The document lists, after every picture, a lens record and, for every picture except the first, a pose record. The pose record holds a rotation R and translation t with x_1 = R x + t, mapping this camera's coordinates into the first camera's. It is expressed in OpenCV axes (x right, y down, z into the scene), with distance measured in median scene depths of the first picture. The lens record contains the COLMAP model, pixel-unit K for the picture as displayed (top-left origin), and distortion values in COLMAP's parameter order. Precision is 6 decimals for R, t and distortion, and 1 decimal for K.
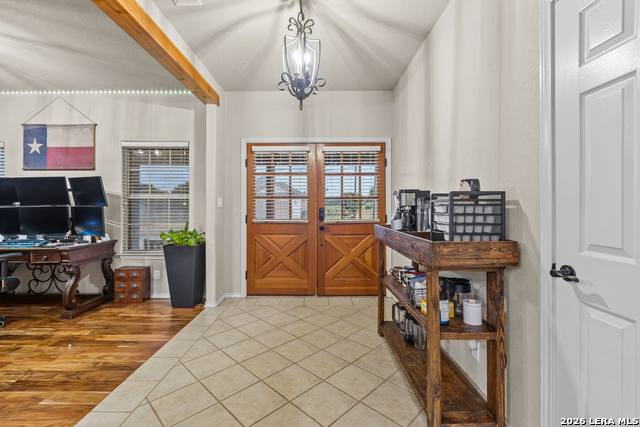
lens RADIAL K [[286.9, 0, 319.4], [0, 286.9, 207.9], [0, 0, 1]] dist [0.000100, -0.001033]
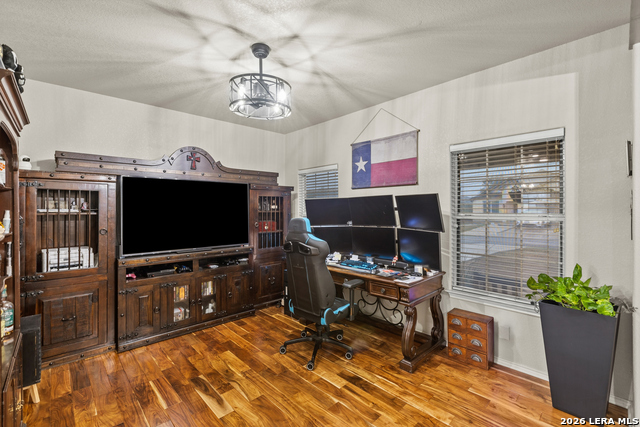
lens RADIAL K [[286.9, 0, 319.2], [0, 286.9, 210.4], [0, 0, 1]] dist [0.000100, -0.001033]
pose [[0.687114, 0.000530, -0.726549, -0.380091], [0.001274, 0.999997, 0.001935, -0.059524], [0.726548, -0.002255, 0.687112, 0.215163]]
